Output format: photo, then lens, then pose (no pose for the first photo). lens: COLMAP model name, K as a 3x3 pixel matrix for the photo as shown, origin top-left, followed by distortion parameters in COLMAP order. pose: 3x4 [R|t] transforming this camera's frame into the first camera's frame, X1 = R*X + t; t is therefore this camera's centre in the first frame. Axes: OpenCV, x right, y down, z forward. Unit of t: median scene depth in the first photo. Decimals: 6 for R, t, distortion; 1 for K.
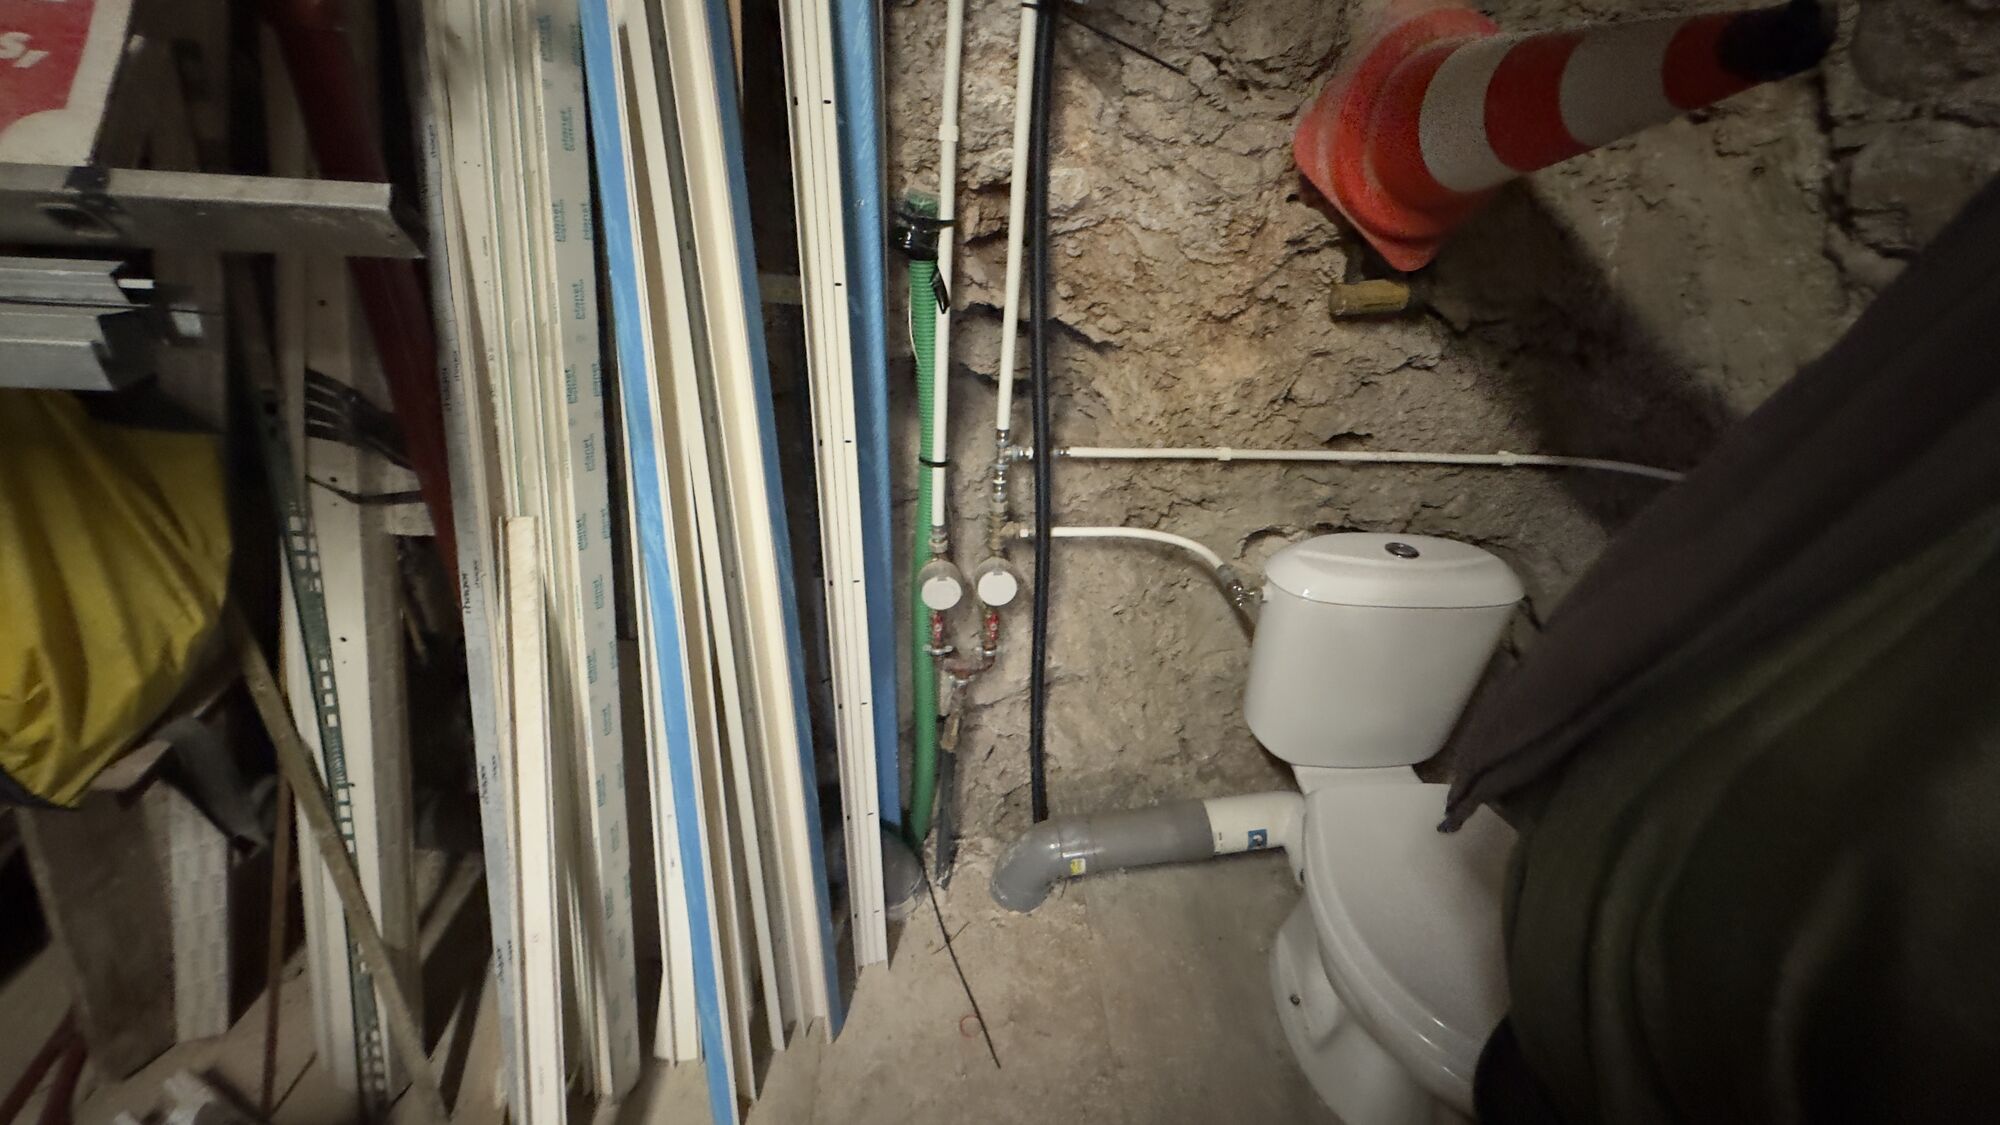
lens RADIAL K [[832.2, 0, 1005.1], [0, 832.2, 556.0], [0, 0, 1]] dist [0.001289, 0.000100]
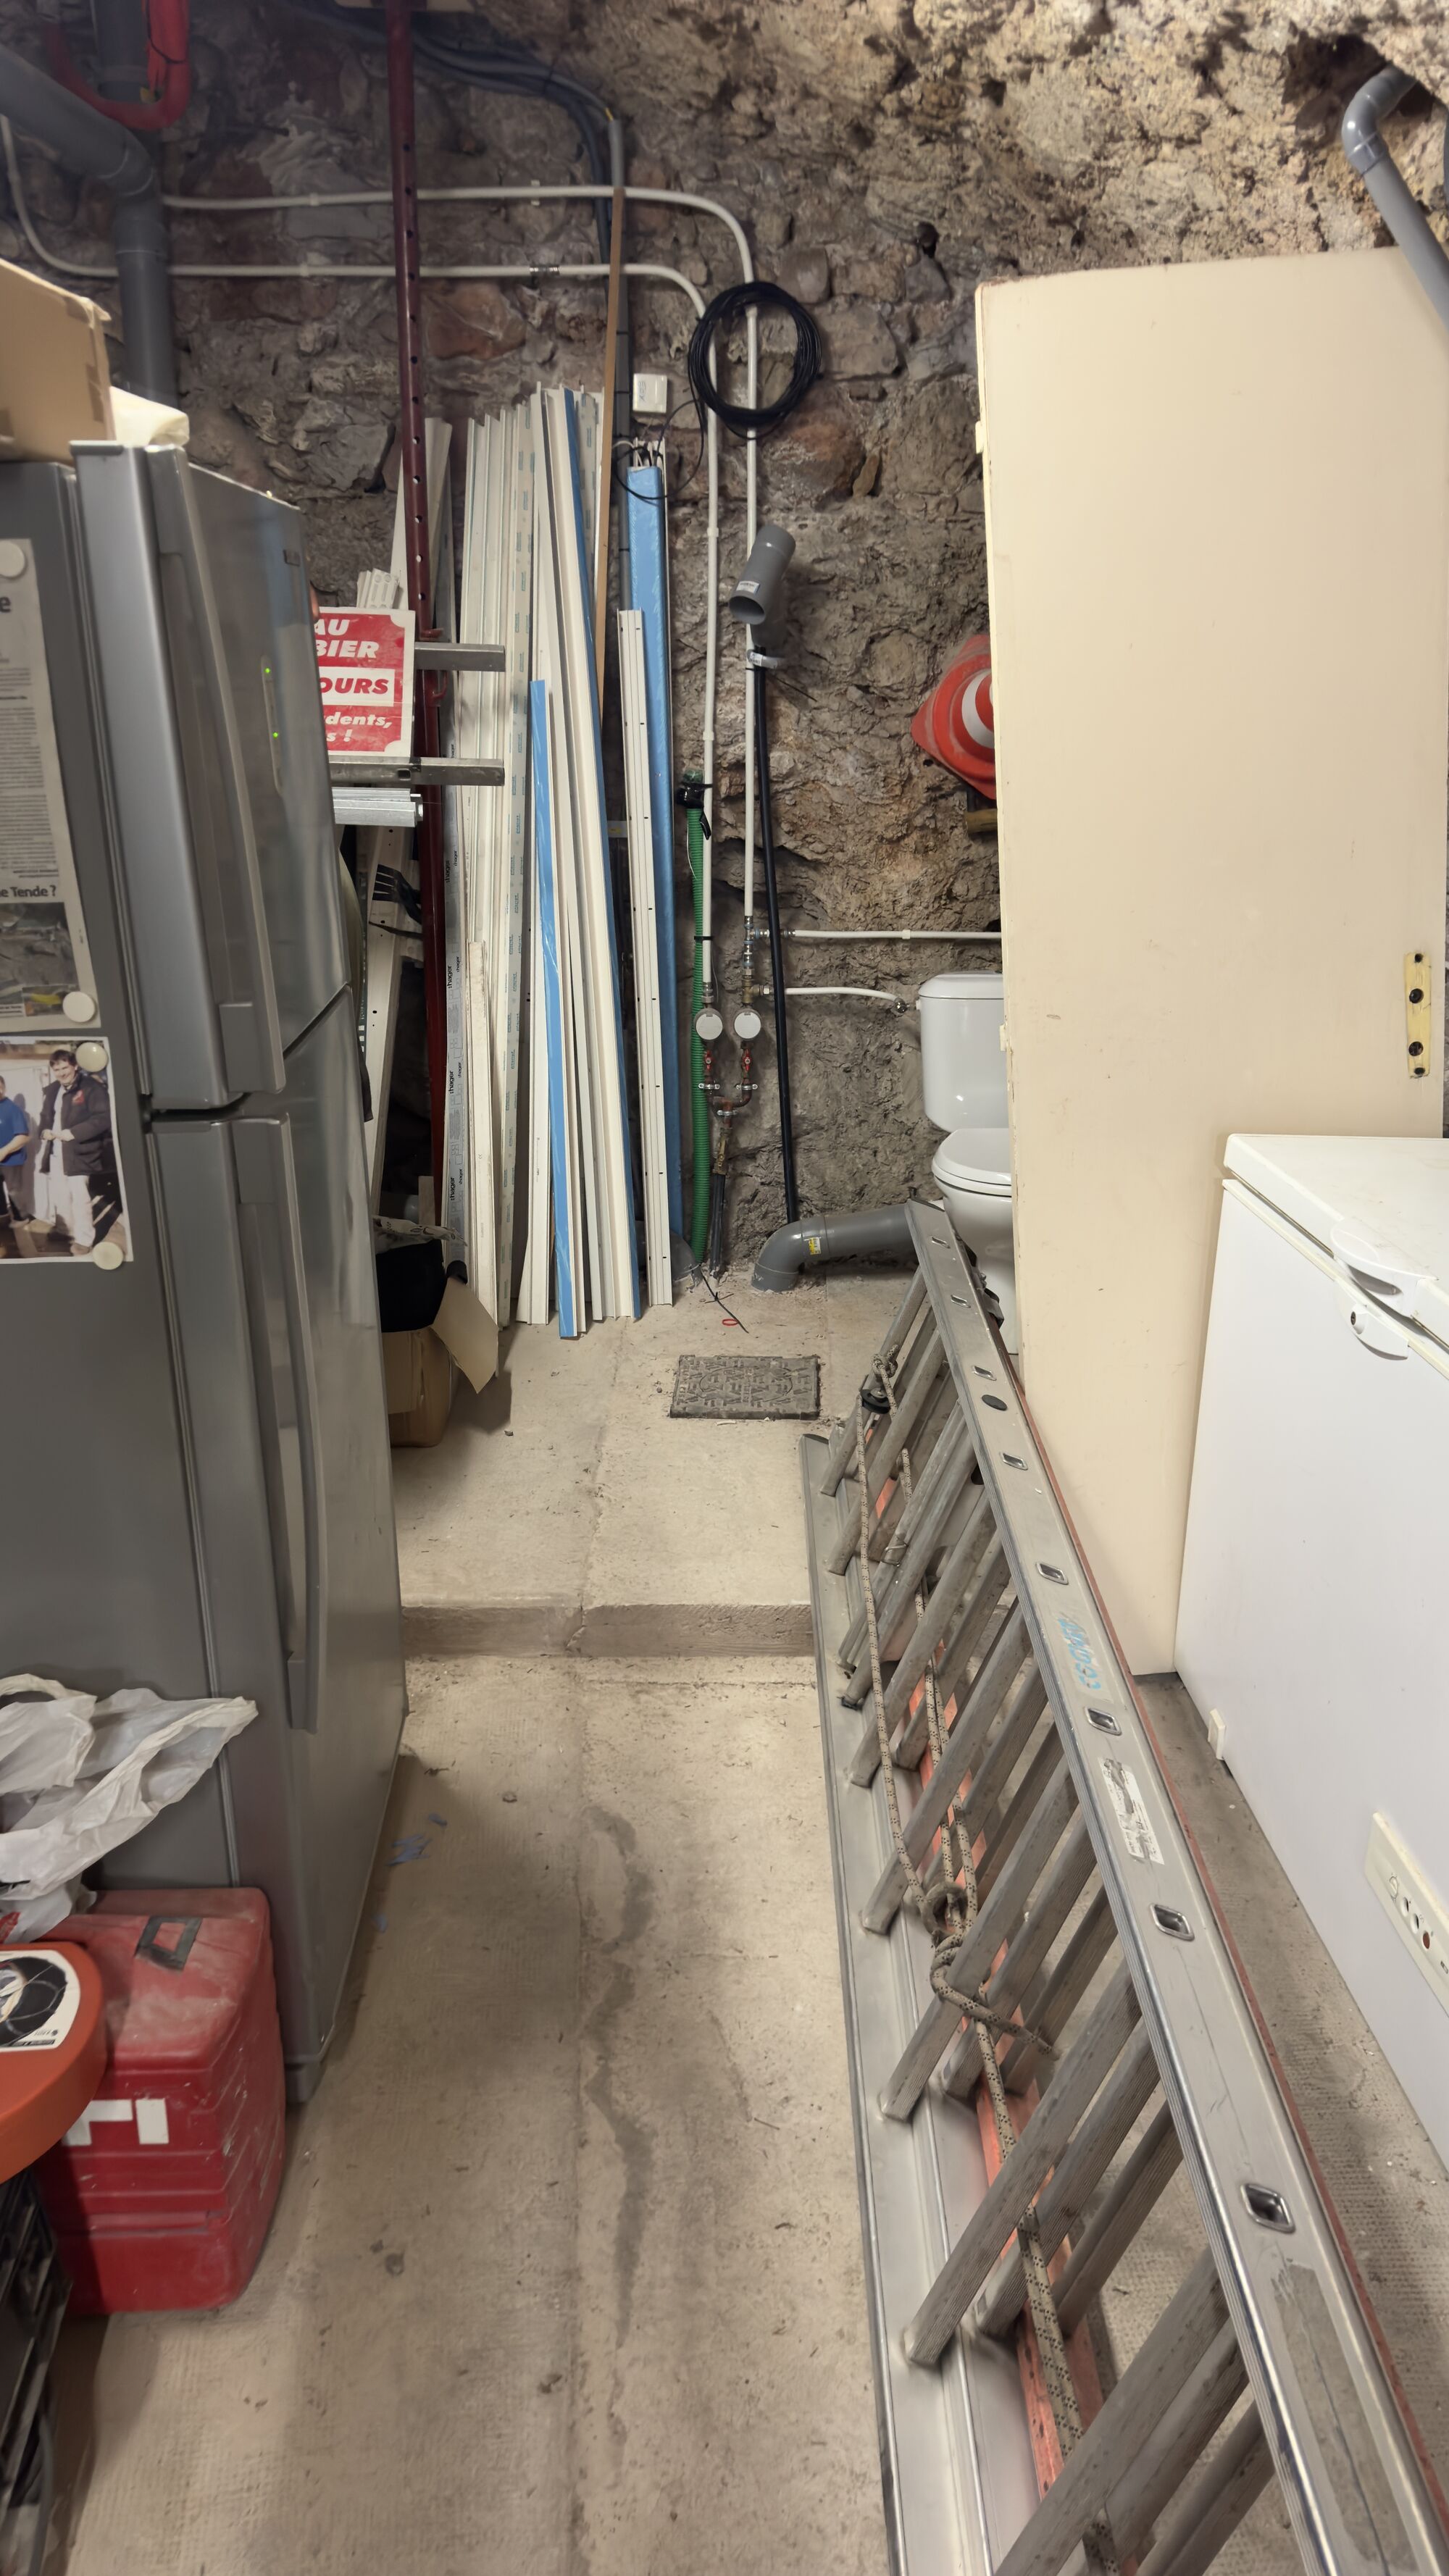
lens RADIAL K [[1853.3, 0, 720.6], [0, 1853.3, 1290.4], [0, 0, 1]] dist [0.069516, -0.095985]
pose [[0.992971, -0.026197, -0.115419, 0.308919], [0.001929, 0.978648, -0.205533, 1.171490], [0.118339, 0.203866, 0.971820, -2.091226]]
